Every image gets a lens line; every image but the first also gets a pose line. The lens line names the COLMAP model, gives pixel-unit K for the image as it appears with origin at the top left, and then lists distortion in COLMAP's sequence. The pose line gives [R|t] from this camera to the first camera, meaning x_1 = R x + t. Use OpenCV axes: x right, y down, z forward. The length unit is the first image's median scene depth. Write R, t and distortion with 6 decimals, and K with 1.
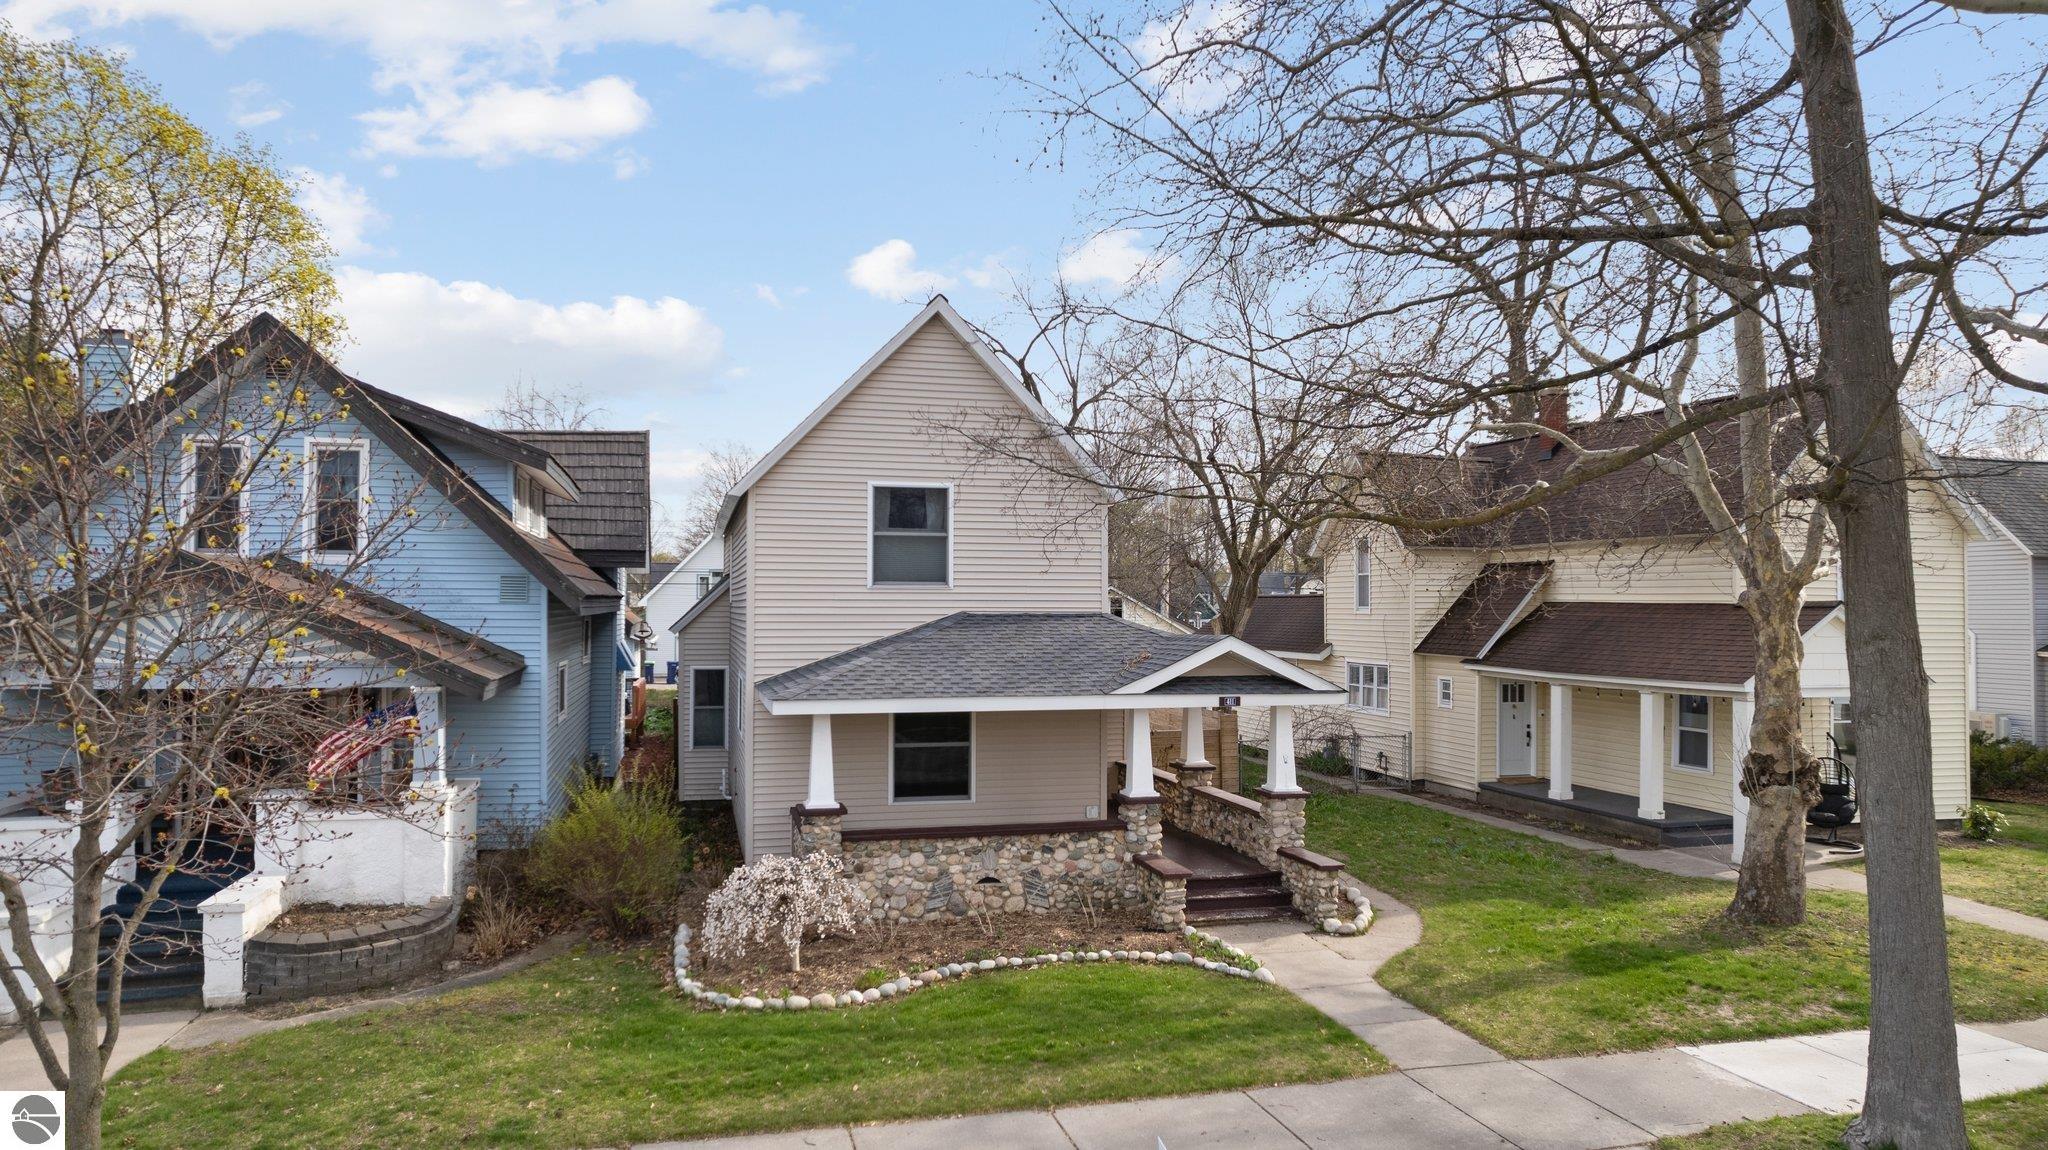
lens RADIAL K [[1312.9, 0, 1028.9], [0, 1312.9, 583.9], [0, 0, 1]] dist [-0.081477, 0.073713]
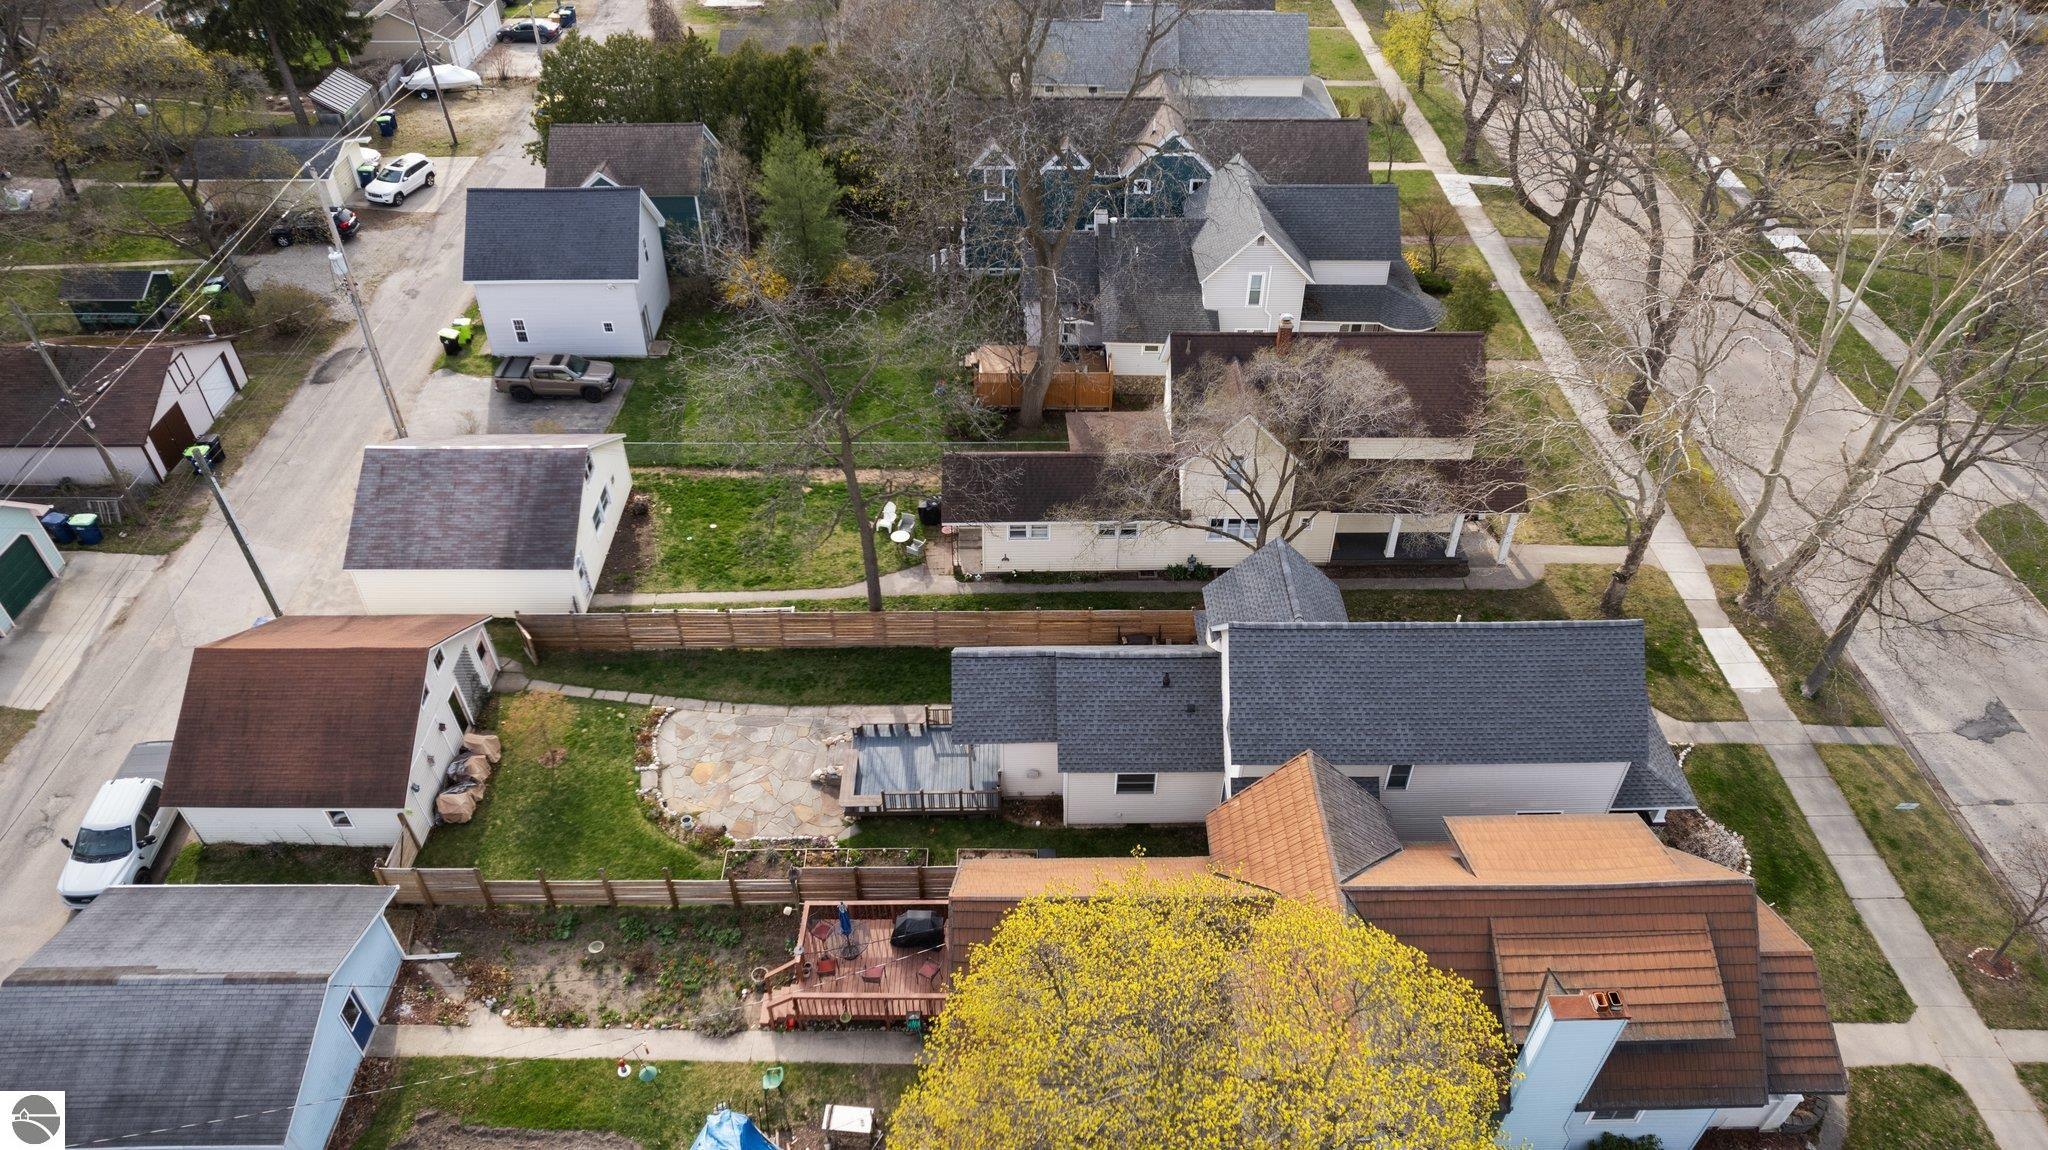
lens RADIAL K [[1312.9, 0, 1028.9], [0, 1312.9, 583.9], [0, 0, 1]] dist [-0.081477, 0.073713]
pose [[0.235656, -0.638080, 0.733021, -2.003103], [-0.023050, 0.750382, 0.660602, -1.808061], [-0.971563, -0.172572, 0.162124, 1.828681]]
